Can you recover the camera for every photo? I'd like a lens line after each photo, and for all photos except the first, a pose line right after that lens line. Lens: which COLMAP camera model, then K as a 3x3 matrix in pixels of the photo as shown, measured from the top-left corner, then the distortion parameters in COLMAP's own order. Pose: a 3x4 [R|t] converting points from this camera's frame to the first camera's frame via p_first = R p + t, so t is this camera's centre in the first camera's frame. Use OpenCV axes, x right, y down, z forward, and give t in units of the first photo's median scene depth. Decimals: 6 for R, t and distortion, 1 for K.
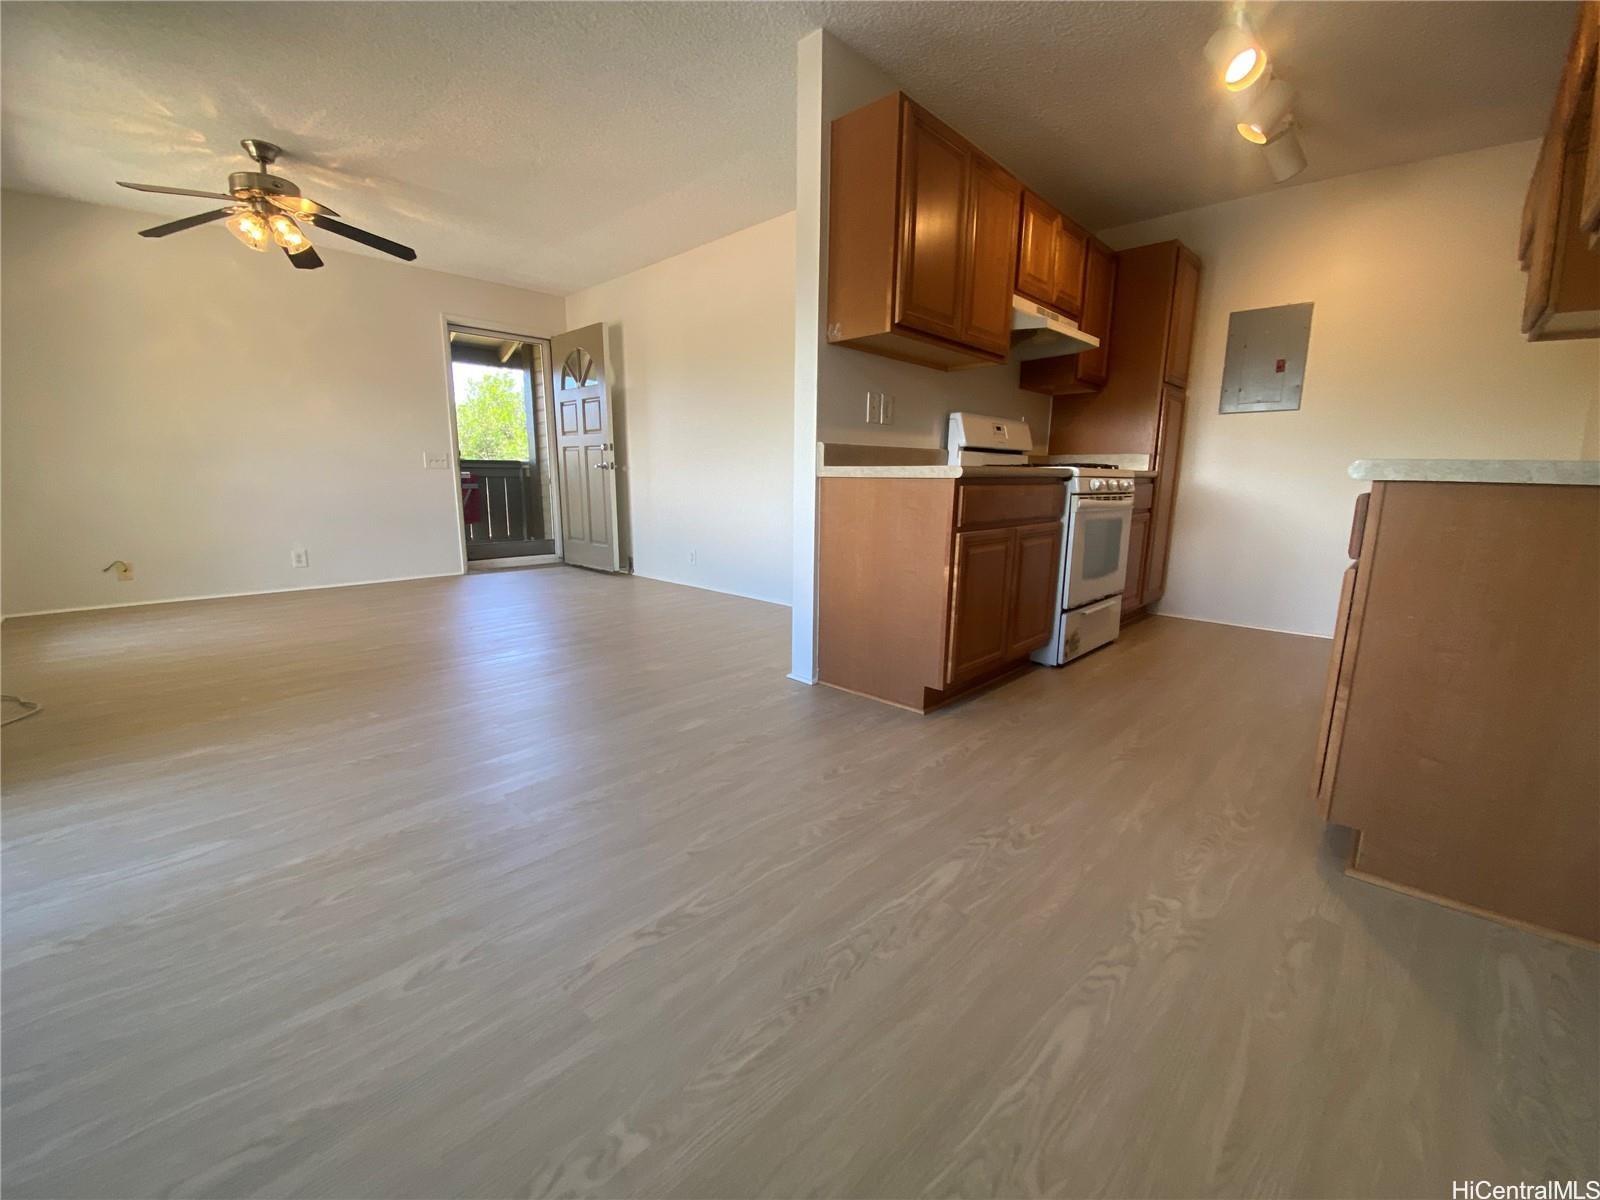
lens RADIAL K [[651.7, 0, 792.3], [0, 651.7, 595.4], [0, 0, 1]] dist [0.014647, -0.017189]
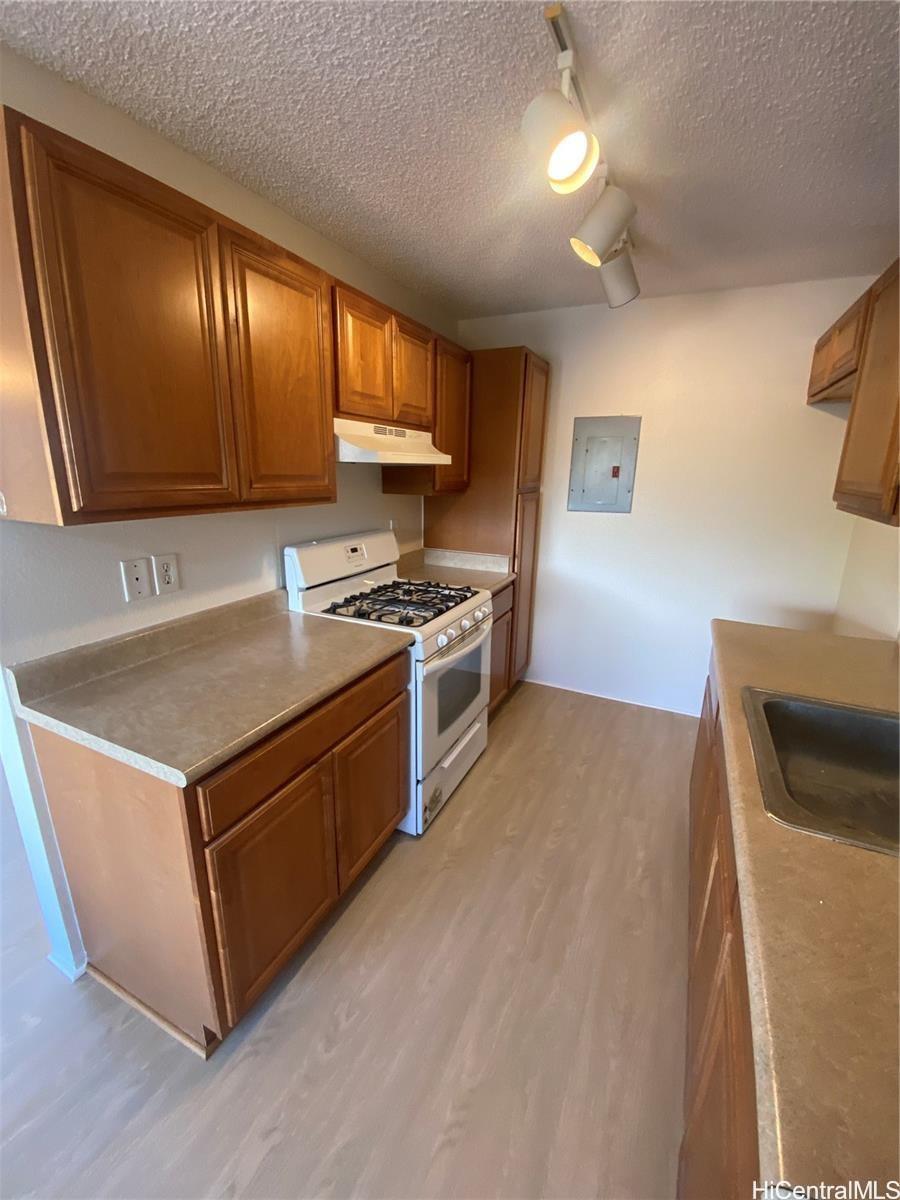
lens RADIAL K [[488.8, 0, 446.5], [0, 488.8, 595.9], [0, 0, 1]] dist [0.014647, -0.017189]
pose [[0.950889, -0.076515, 0.299925, 0.256250], [0.052762, 0.994852, 0.086525, -0.271873], [-0.305001, -0.066451, 0.950031, 0.347022]]
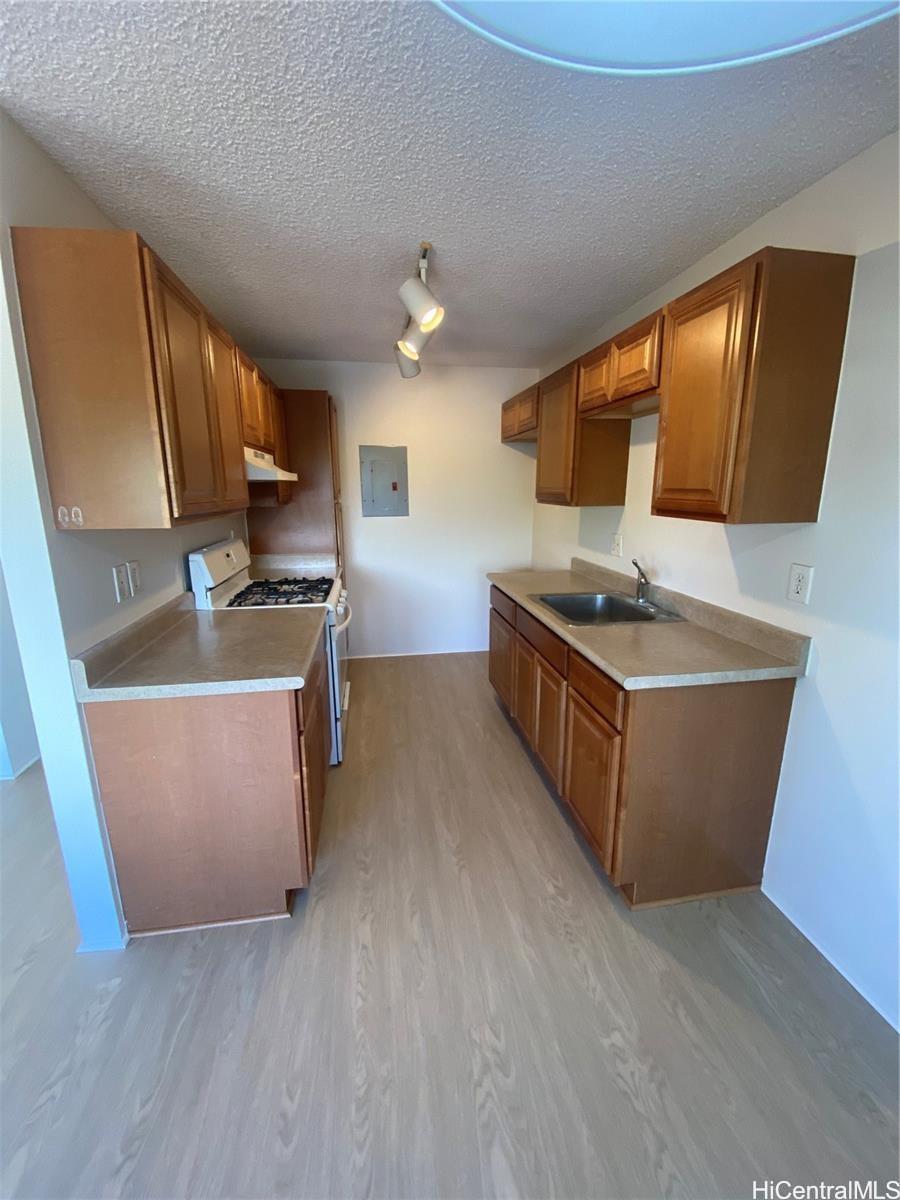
lens RADIAL K [[488.8, 0, 446.5], [0, 488.8, 595.9], [0, 0, 1]] dist [0.014647, -0.017189]
pose [[0.605428, -0.188703, 0.773206, -0.098813], [0.157039, 0.980711, 0.116382, -0.254598], [-0.780254, 0.050962, 0.623383, 0.266094]]
